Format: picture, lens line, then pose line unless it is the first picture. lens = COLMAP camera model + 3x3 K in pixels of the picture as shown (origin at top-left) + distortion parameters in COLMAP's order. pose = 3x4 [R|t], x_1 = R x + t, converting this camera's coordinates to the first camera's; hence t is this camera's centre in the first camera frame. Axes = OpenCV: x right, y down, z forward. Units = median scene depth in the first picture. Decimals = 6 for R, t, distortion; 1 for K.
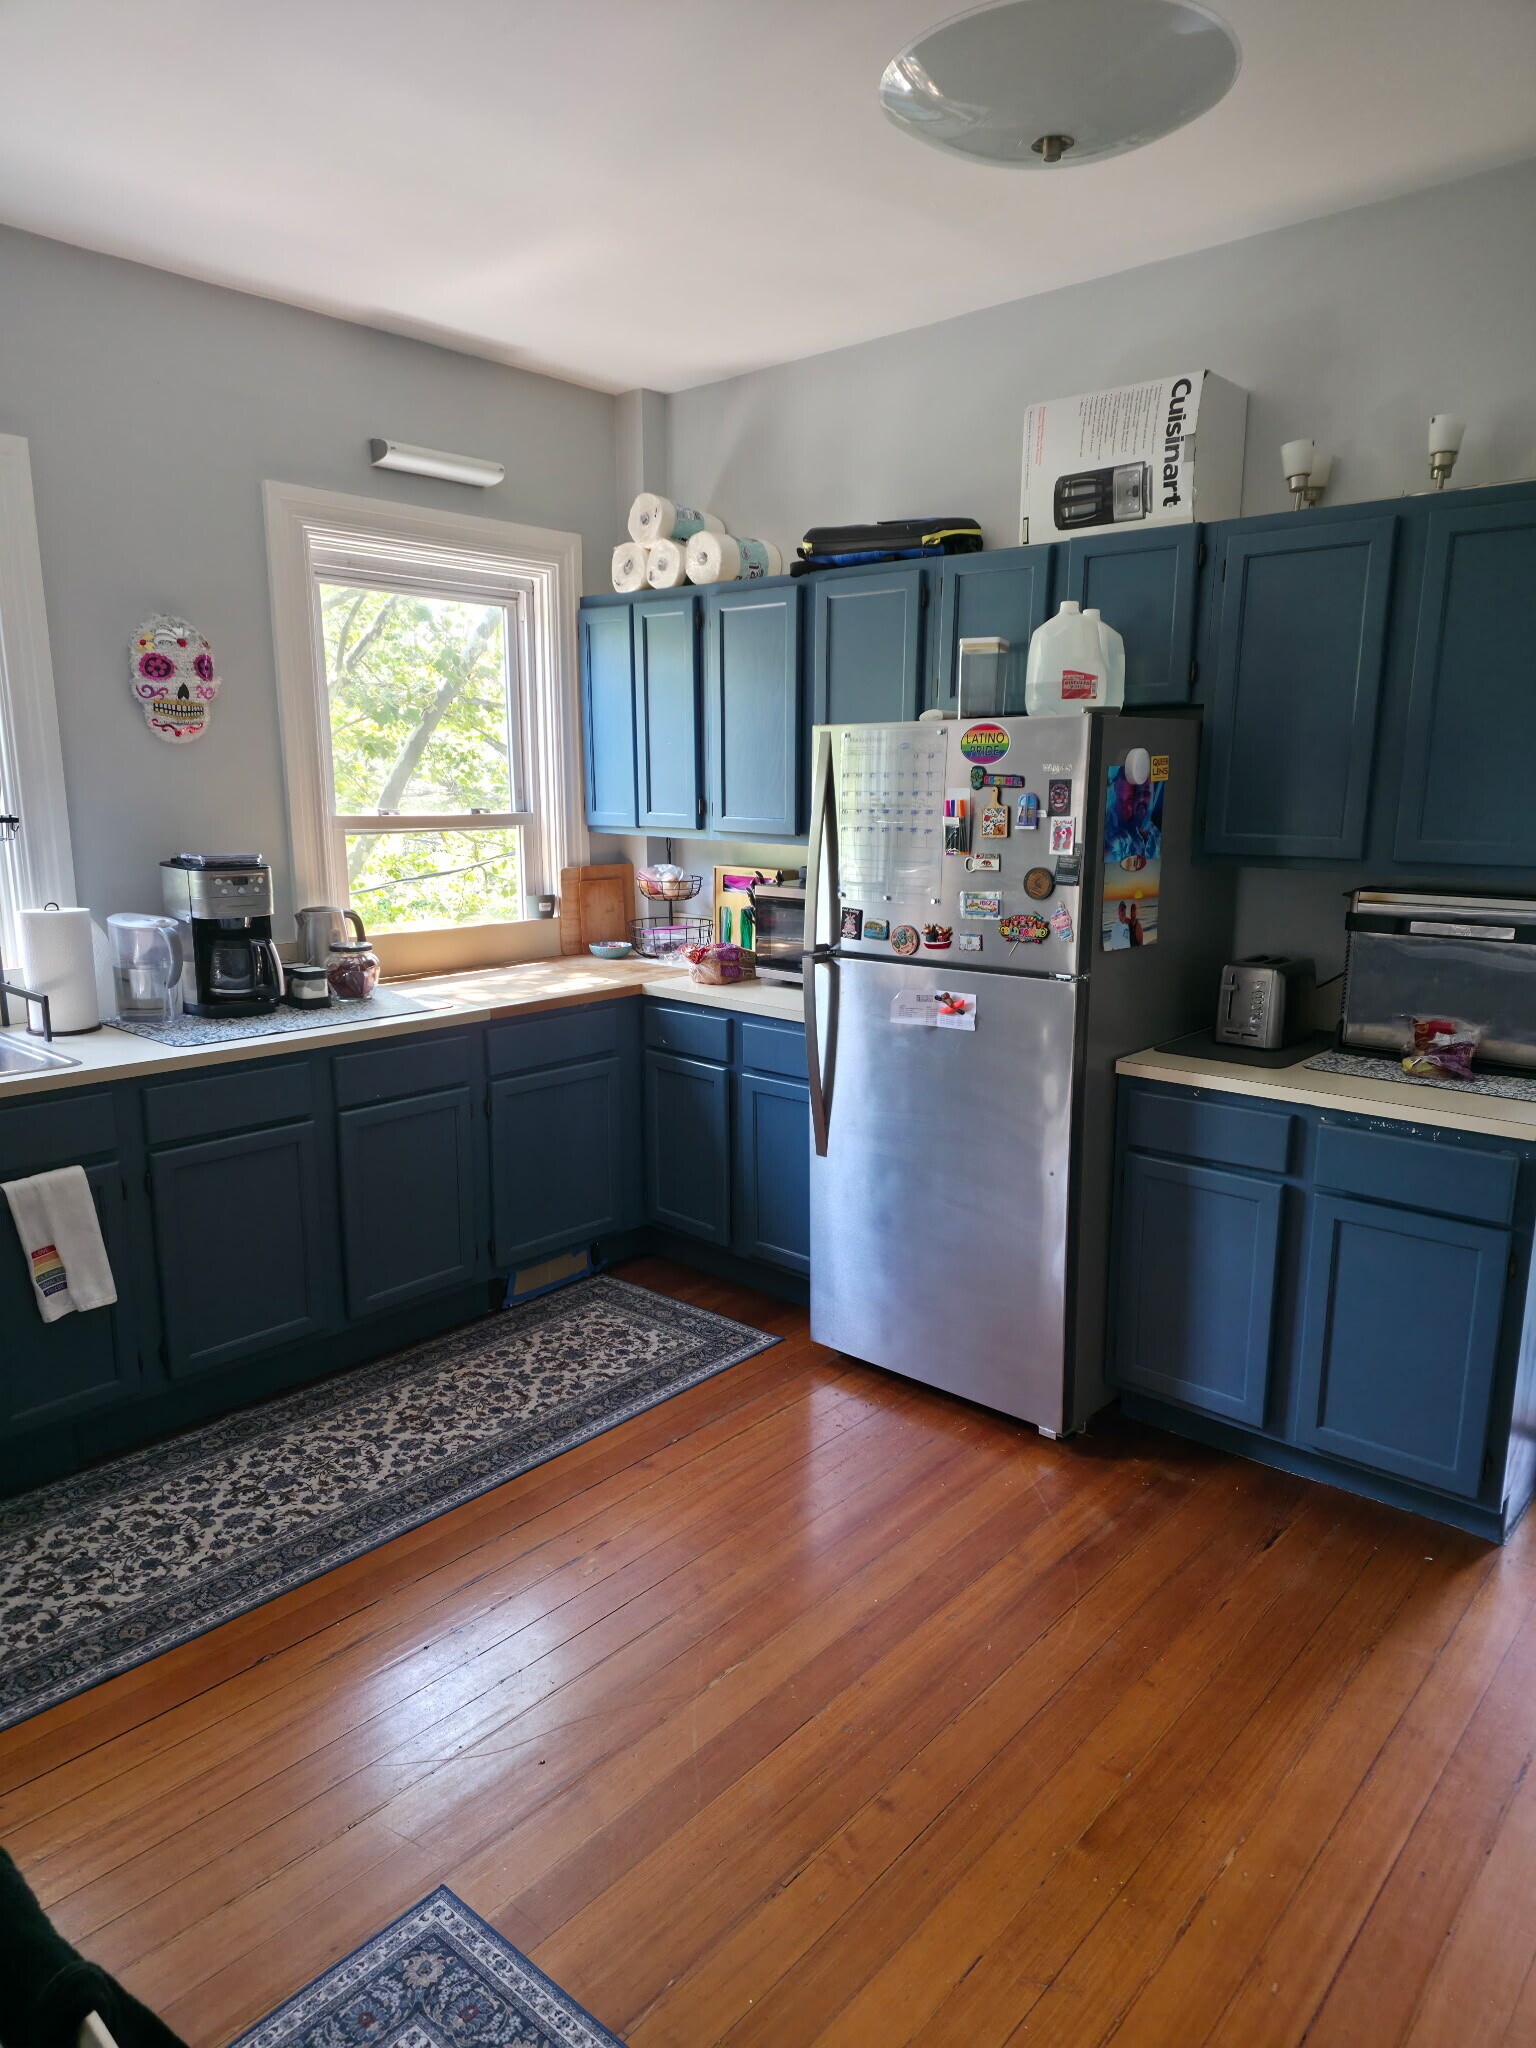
lens RADIAL K [[1285.1, 0, 765.4], [0, 1285.1, 1071.4], [0, 0, 1]] dist [0.027120, -0.000378]
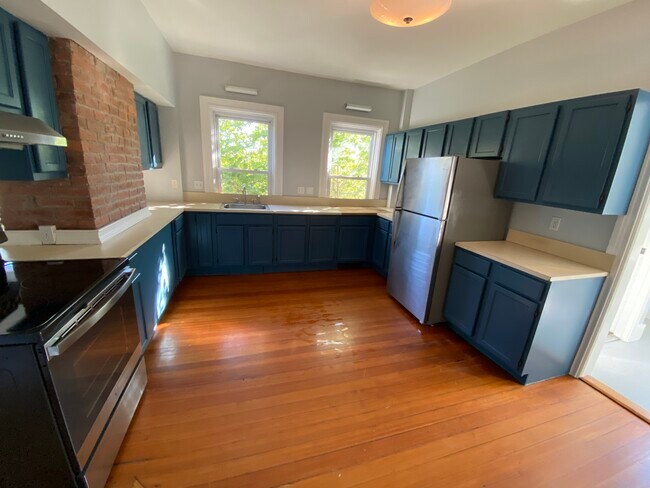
lens RADIAL K [[258.9, 0, 325.0], [0, 258.9, 244.0], [0, 0, 1]] dist [0.031747, -0.028686]
pose [[0.855134, 0.194430, -0.480565, 0.286576], [-0.179411, 0.980714, 0.077535, 0.007353], [0.486372, 0.019916, 0.873525, 0.048983]]
